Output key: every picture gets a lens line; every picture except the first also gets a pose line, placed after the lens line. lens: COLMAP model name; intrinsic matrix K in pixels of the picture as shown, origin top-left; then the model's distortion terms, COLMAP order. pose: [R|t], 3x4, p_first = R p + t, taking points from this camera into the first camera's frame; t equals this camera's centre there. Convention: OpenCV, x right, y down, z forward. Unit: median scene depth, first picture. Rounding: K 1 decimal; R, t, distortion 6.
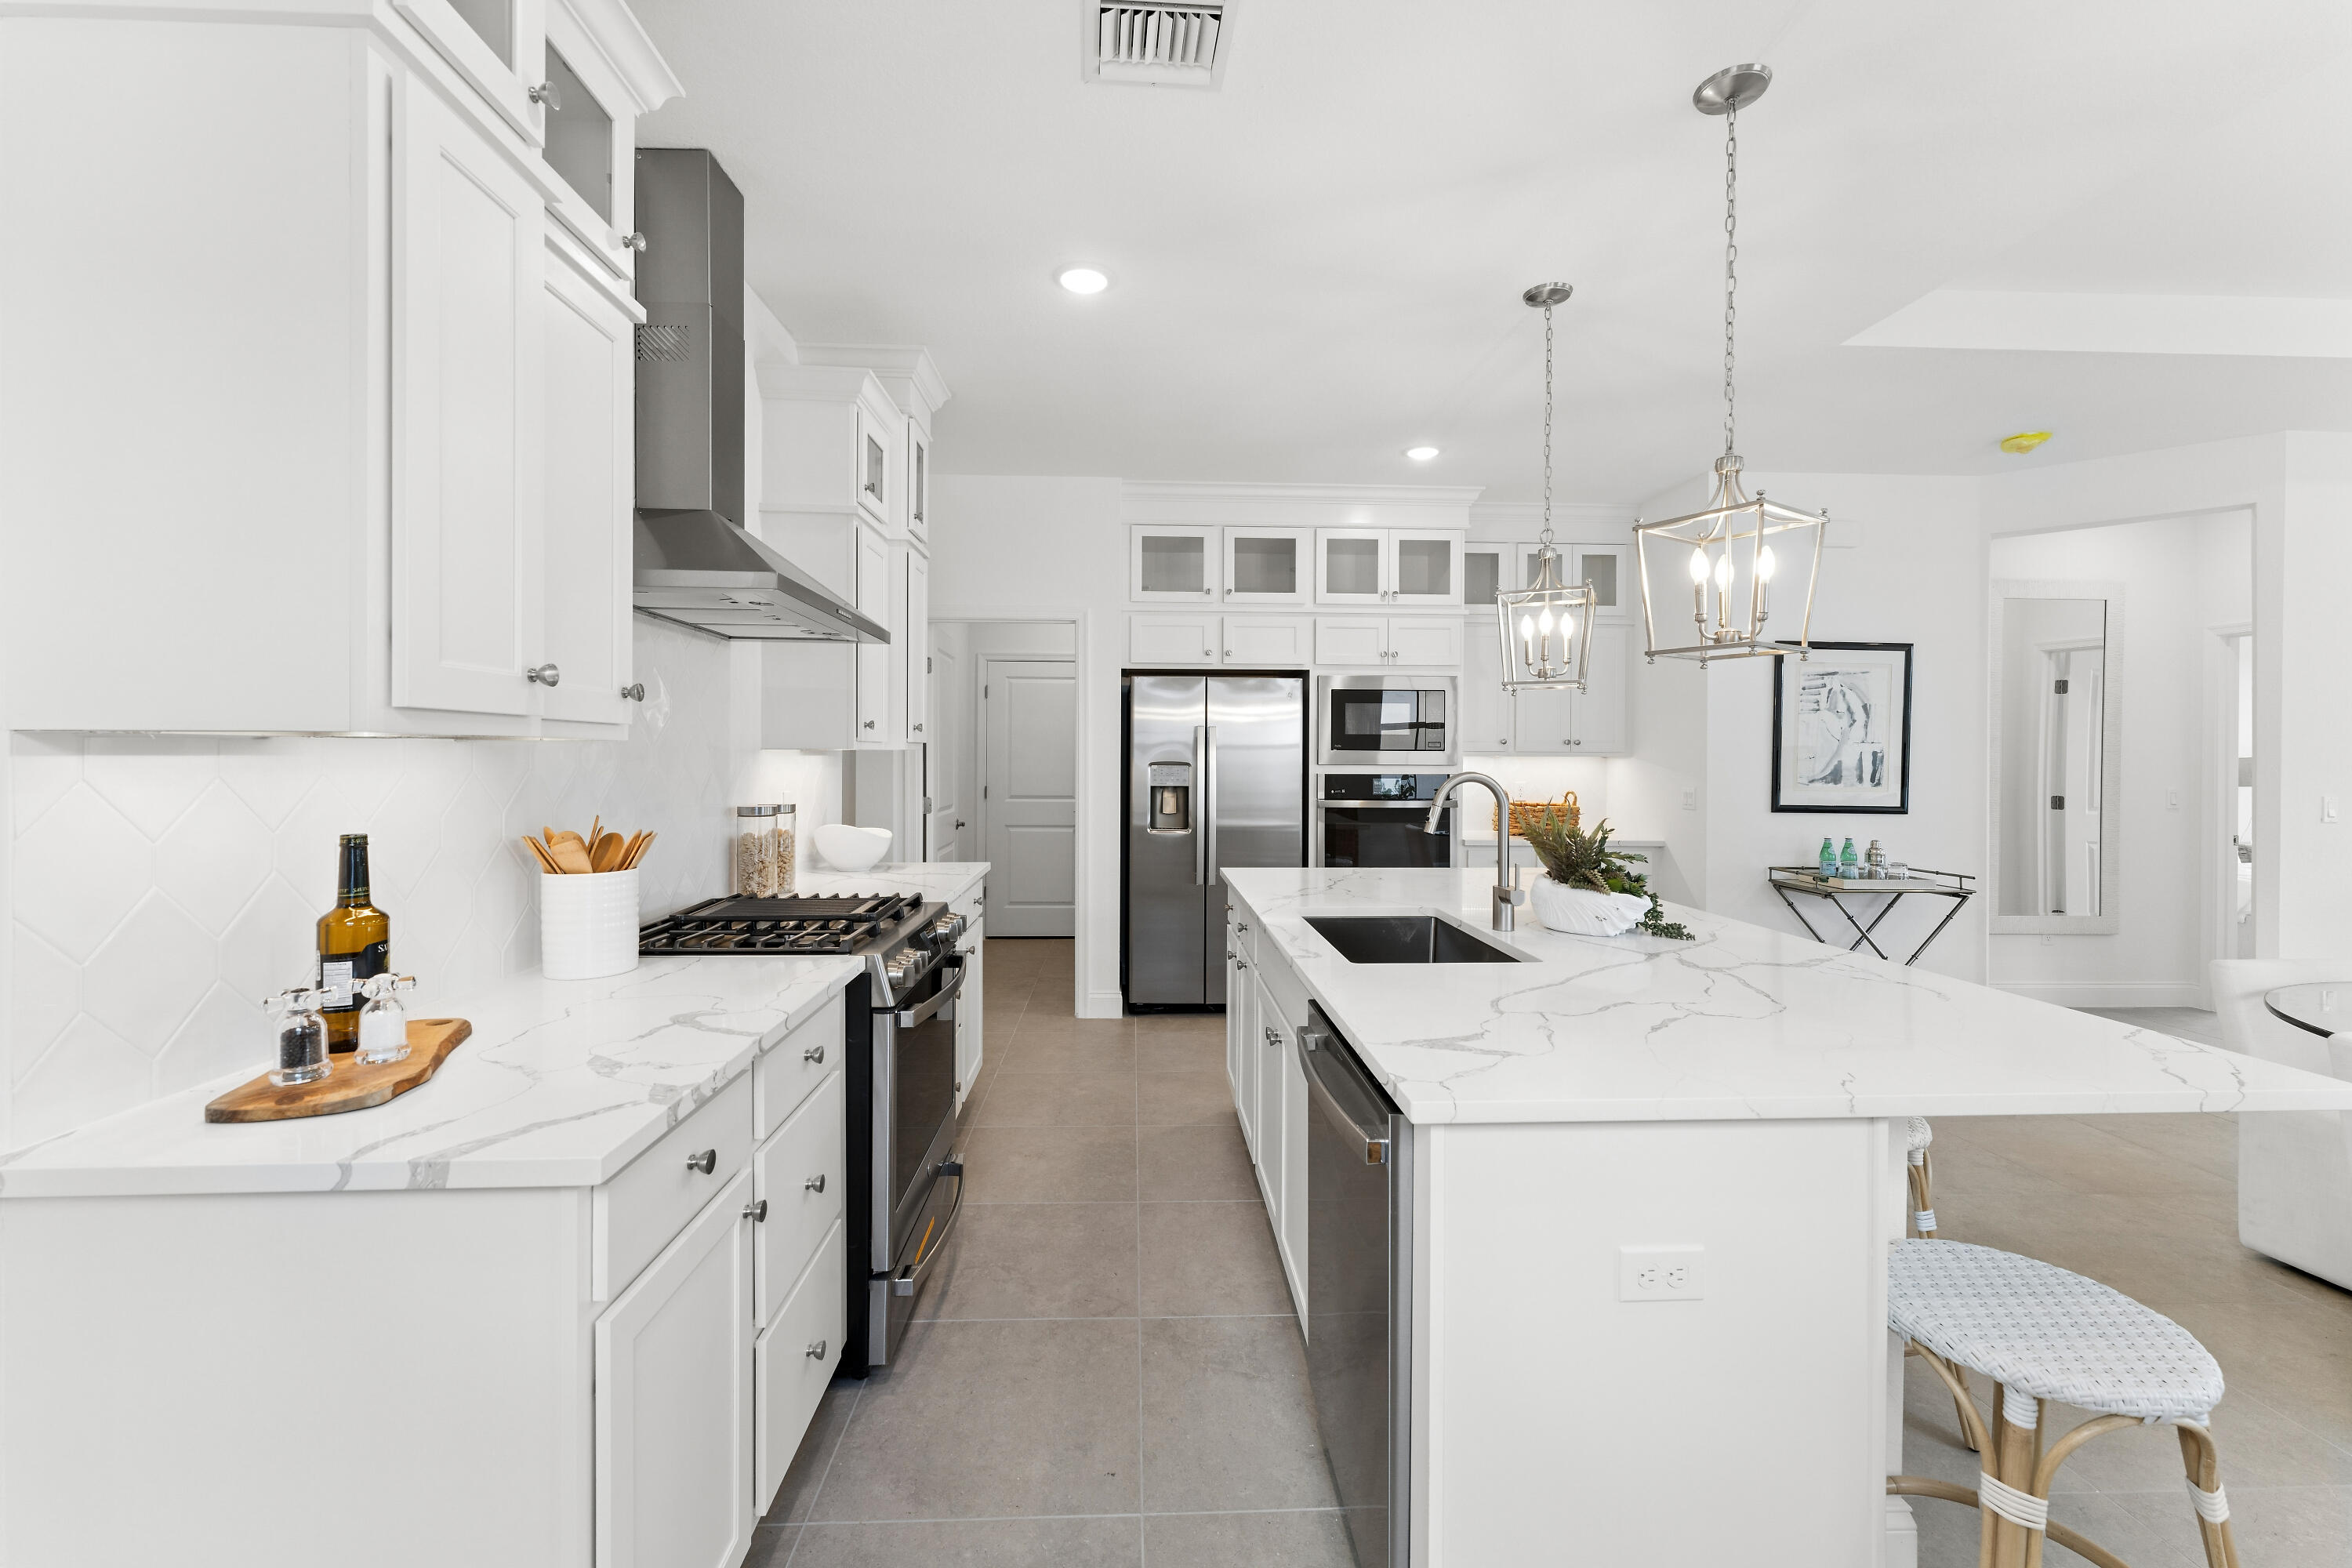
lens RADIAL K [[956.4, 0, 1145.8], [0, 956.4, 755.7], [0, 0, 1]] dist [0.000709, -0.000381]
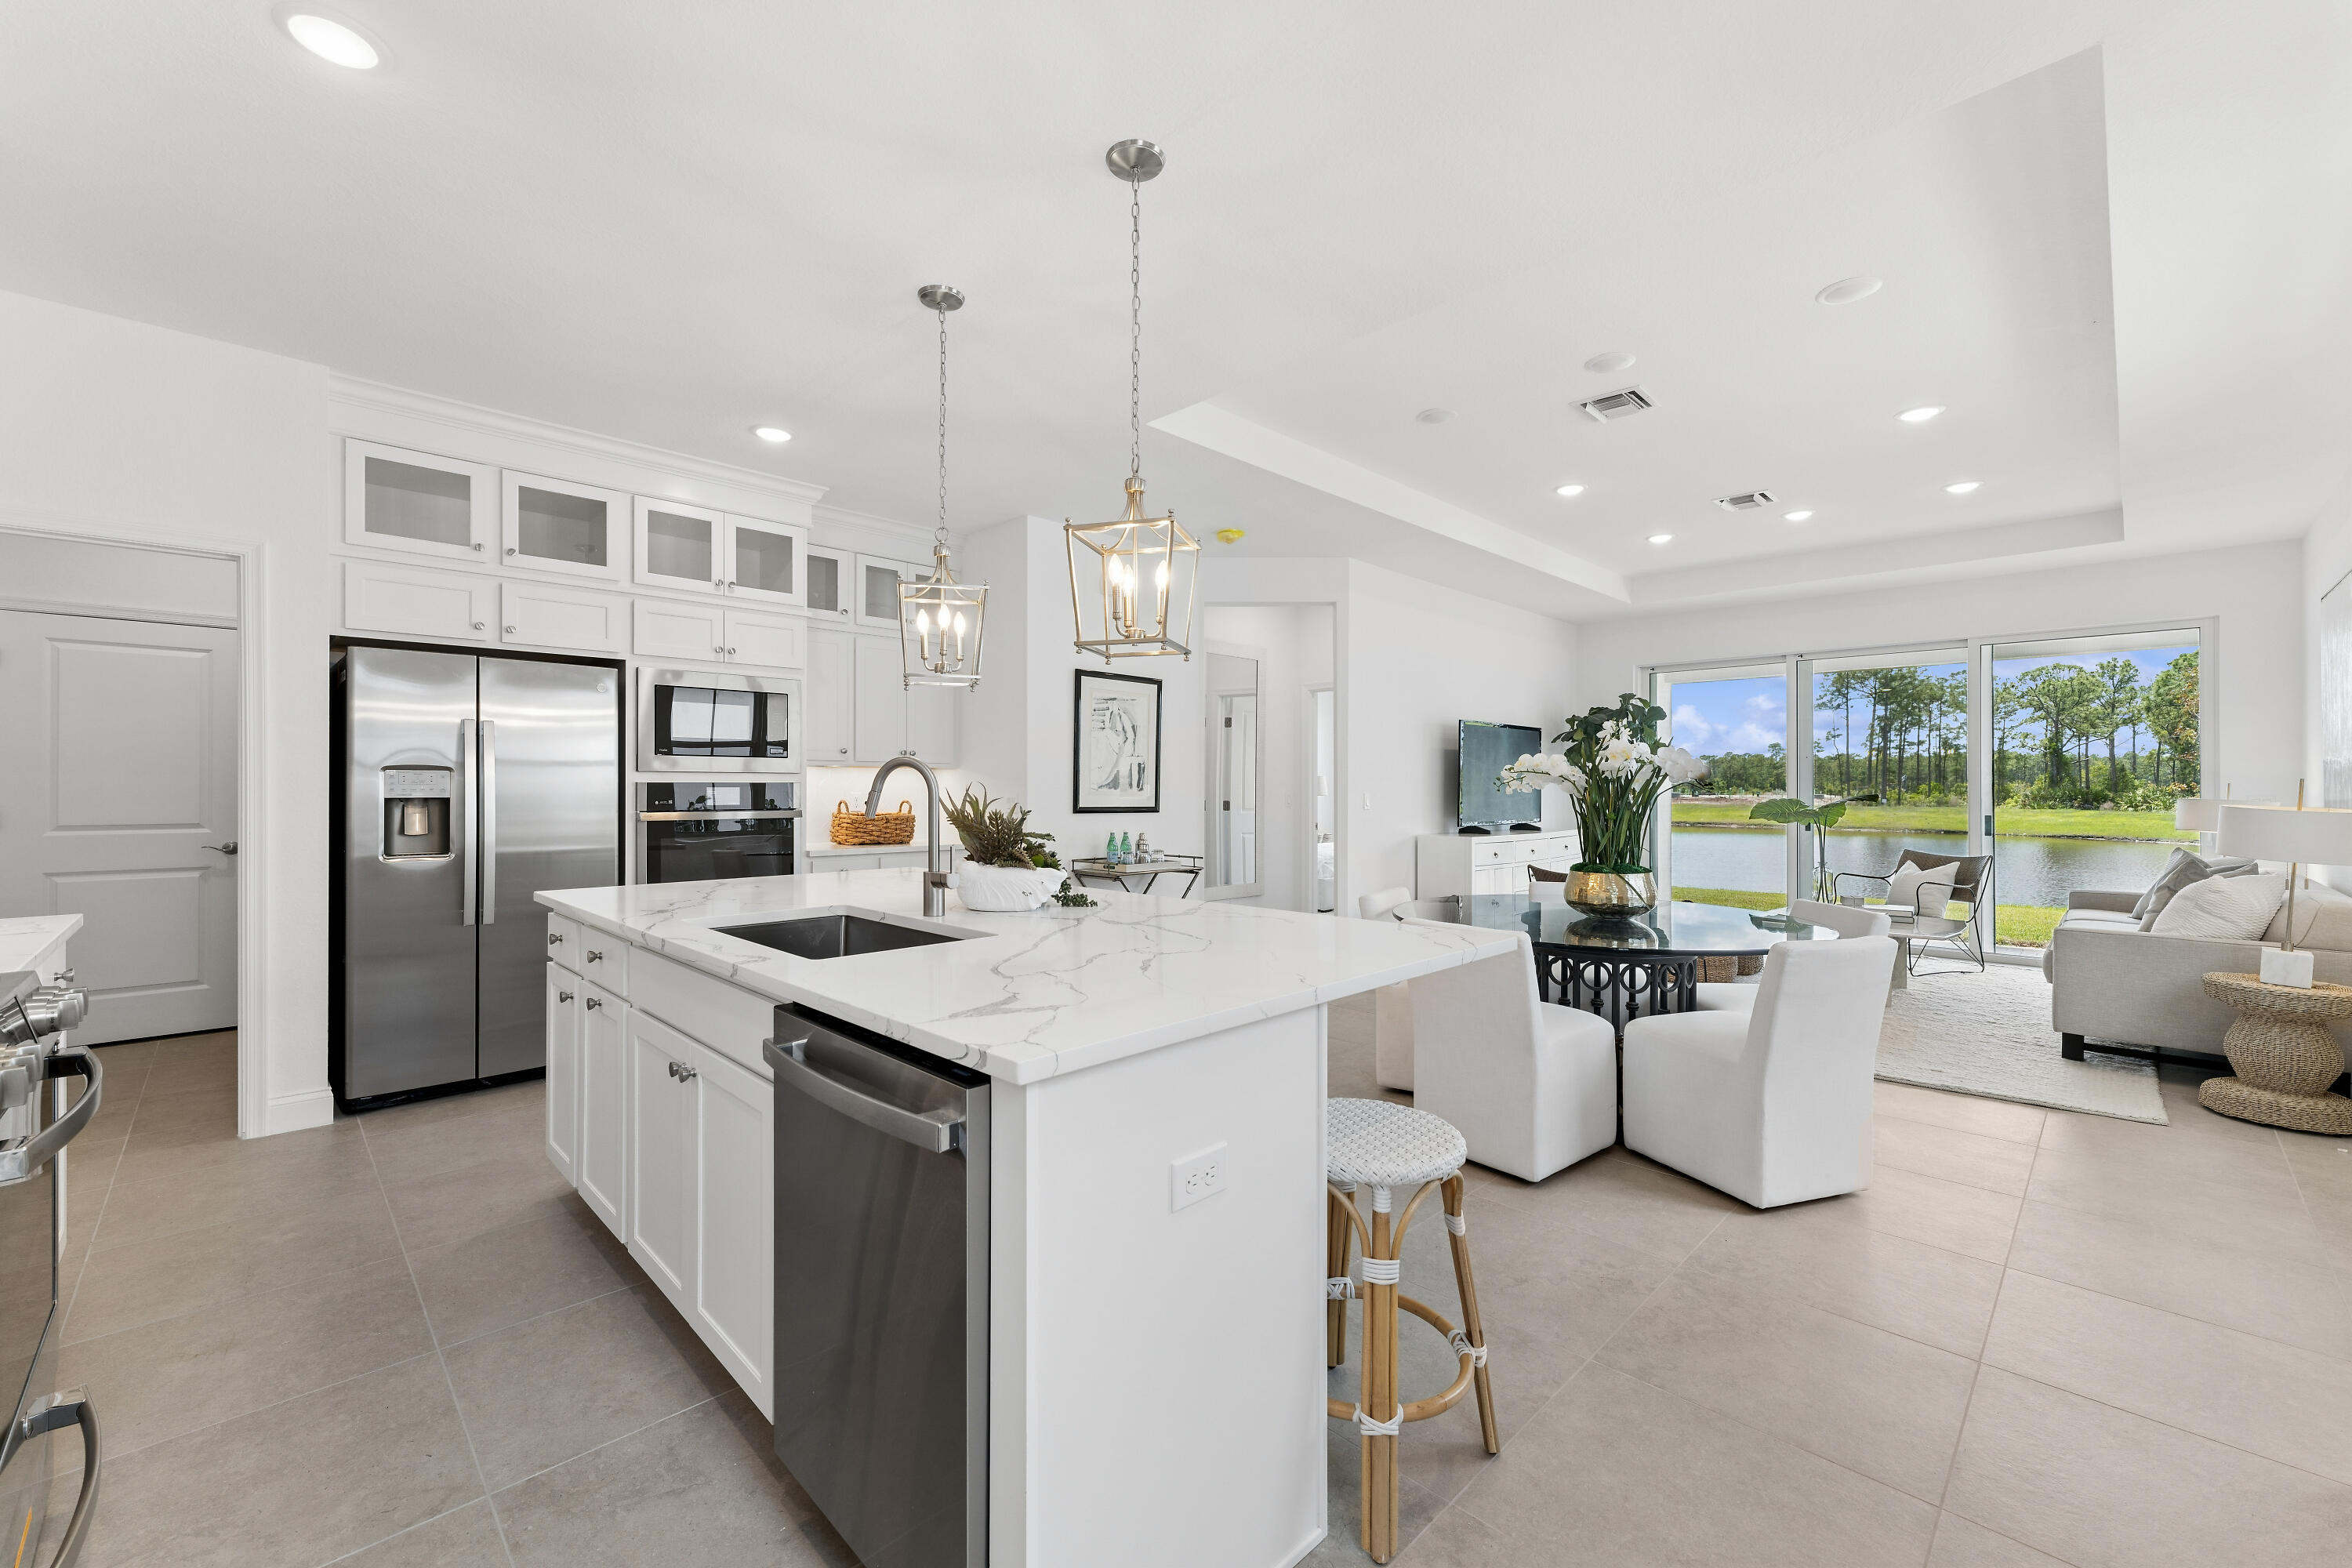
lens RADIAL K [[956.4, 0, 1177.1], [0, 956.4, 782.7], [0, 0, 1]] dist [0.000709, -0.000381]
pose [[0.730462, 0.000643, 0.682953, -0.056860], [-0.000078, 1.000000, -0.000858, 0.022034], [-0.682953, 0.000573, 0.730462, 0.052257]]
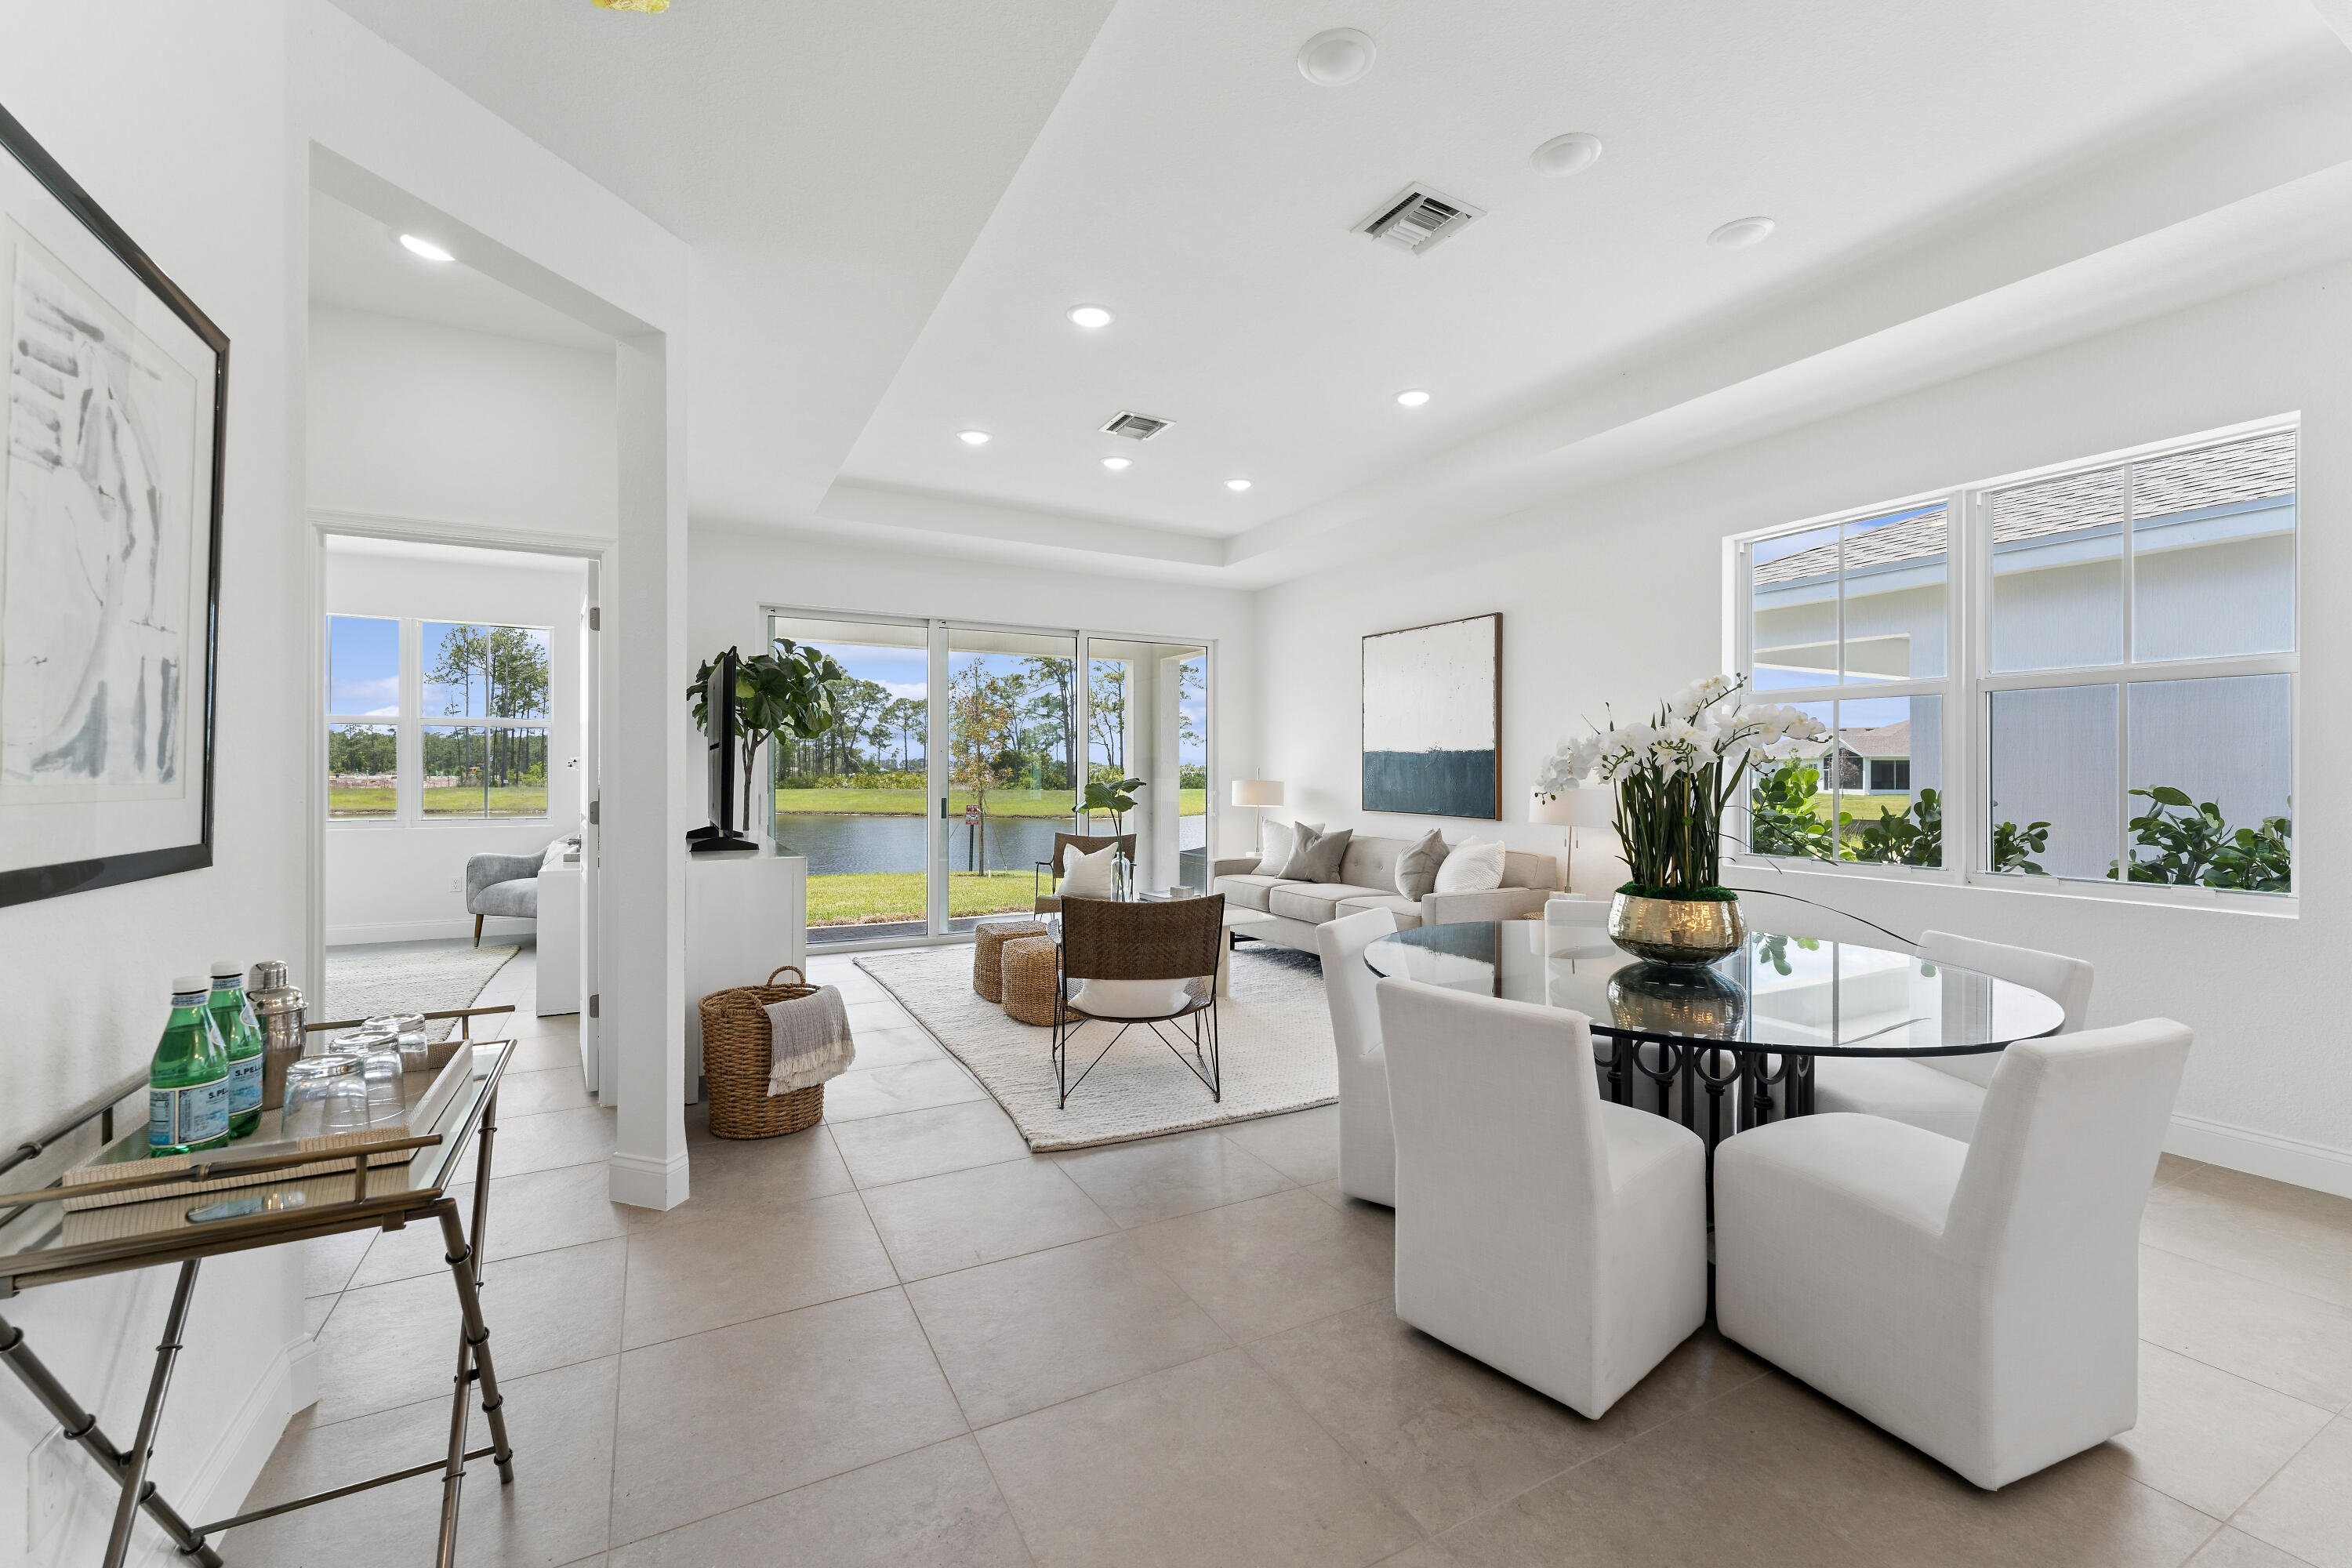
lens RADIAL K [[956.4, 0, 1167.1], [0, 956.4, 773.8], [0, 0, 1]] dist [0.000709, -0.000381]
pose [[-0.442667, -0.006791, 0.896660, 0.367801], [-0.009360, 0.999952, 0.002953, 0.026592], [-0.896637, -0.007085, -0.442709, 0.859583]]
